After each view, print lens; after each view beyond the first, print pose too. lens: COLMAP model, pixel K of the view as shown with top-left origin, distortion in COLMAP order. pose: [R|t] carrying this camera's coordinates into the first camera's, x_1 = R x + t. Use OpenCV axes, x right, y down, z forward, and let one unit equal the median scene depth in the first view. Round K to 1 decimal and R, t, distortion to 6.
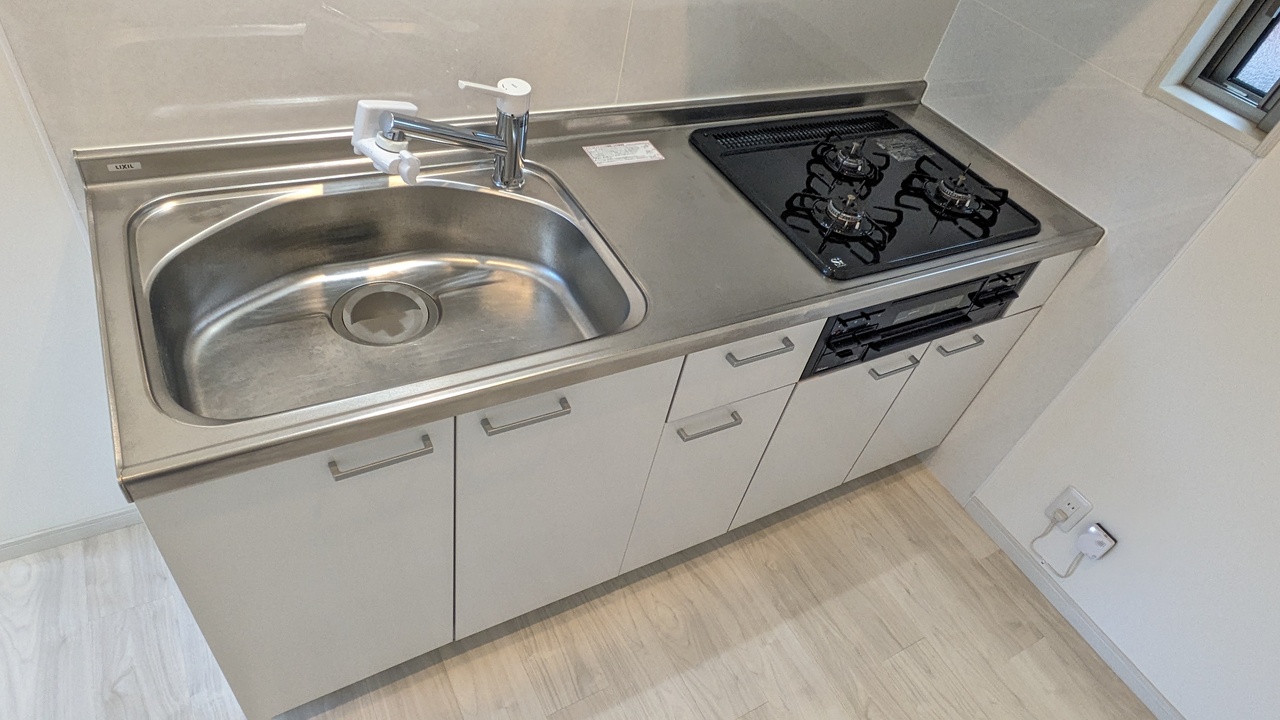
lens RADIAL K [[736.2, 0, 633.2], [0, 736.2, 372.4], [0, 0, 1]] dist [0.001038, -0.001517]
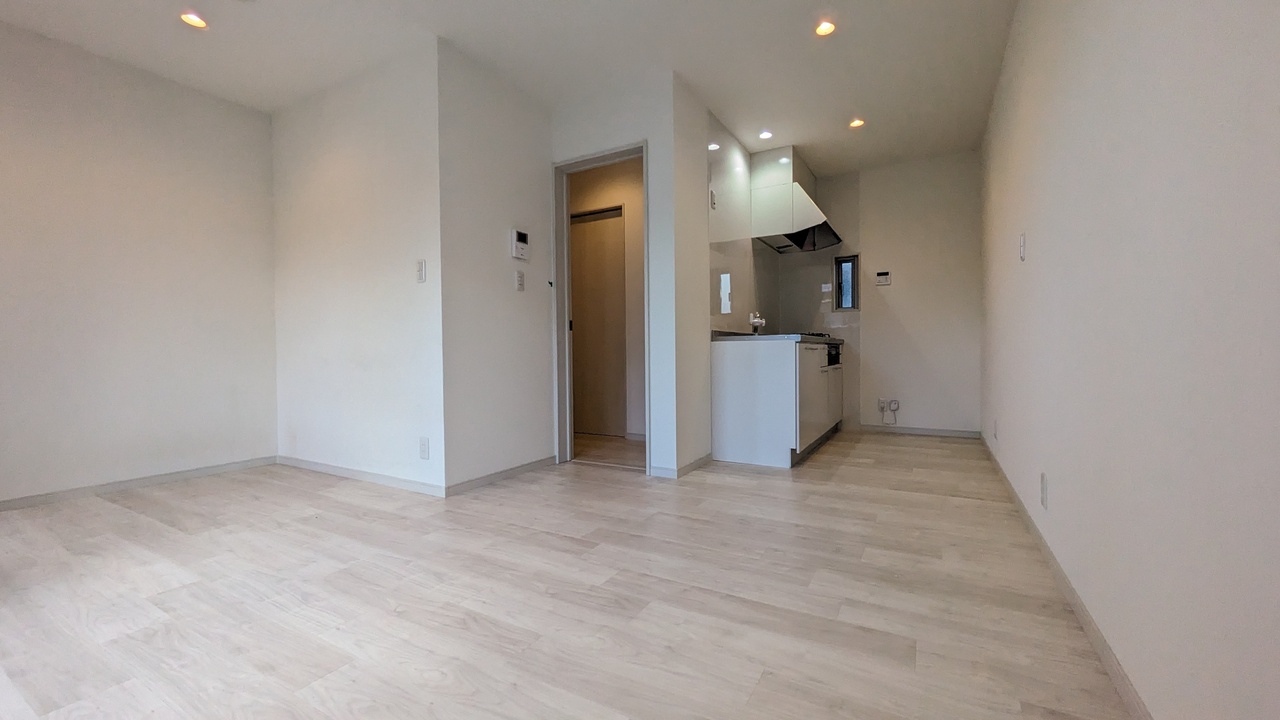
lens RADIAL K [[499.4, 0, 641.7], [0, 499.4, 363.4], [0, 0, 1]] dist [-0.000235, 0.001313]
pose [[0.838757, -0.192257, 0.509436, -1.969879], [0.480942, 0.700259, -0.527572, 0.925211], [-0.255308, 0.687513, 0.679811, -0.637865]]
